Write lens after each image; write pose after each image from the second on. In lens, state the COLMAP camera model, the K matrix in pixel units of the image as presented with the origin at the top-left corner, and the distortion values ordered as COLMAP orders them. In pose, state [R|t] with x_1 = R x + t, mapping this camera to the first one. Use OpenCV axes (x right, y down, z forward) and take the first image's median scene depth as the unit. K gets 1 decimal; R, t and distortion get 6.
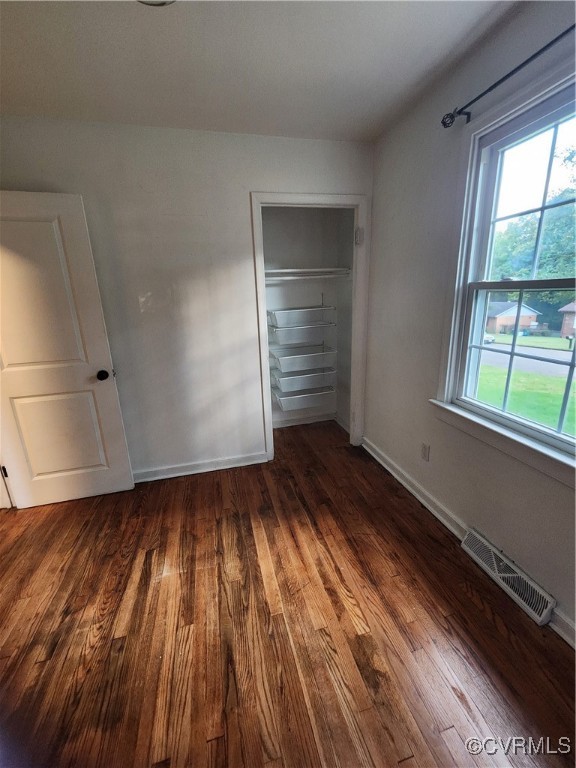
lens RADIAL K [[317.3, 0, 288.0], [0, 317.3, 384.0], [0, 0, 1]] dist [0.001375, 0.000359]
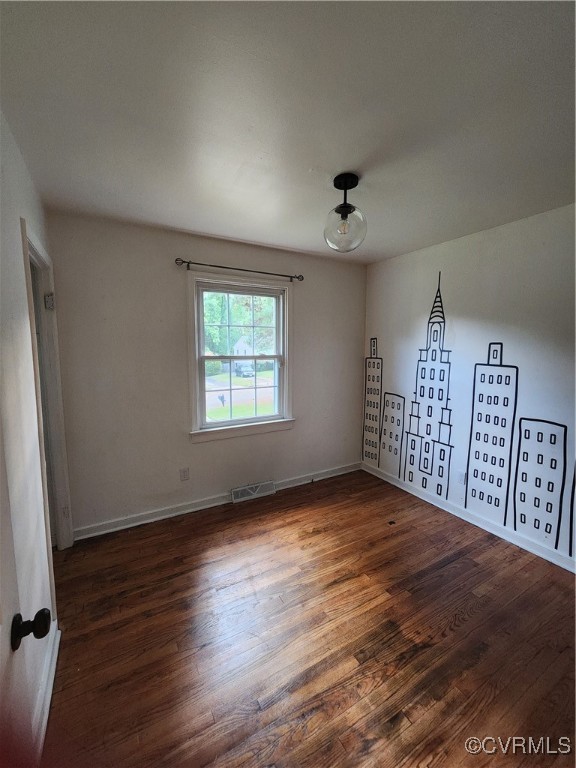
lens RADIAL K [[317.3, 0, 288.0], [0, 317.3, 384.0], [0, 0, 1]] dist [0.001375, 0.000359]
pose [[-0.263348, -0.082254, 0.961188, -1.375656], [0.270572, 0.950069, 0.155435, -0.350652], [-0.925980, 0.301004, -0.227943, 1.113317]]
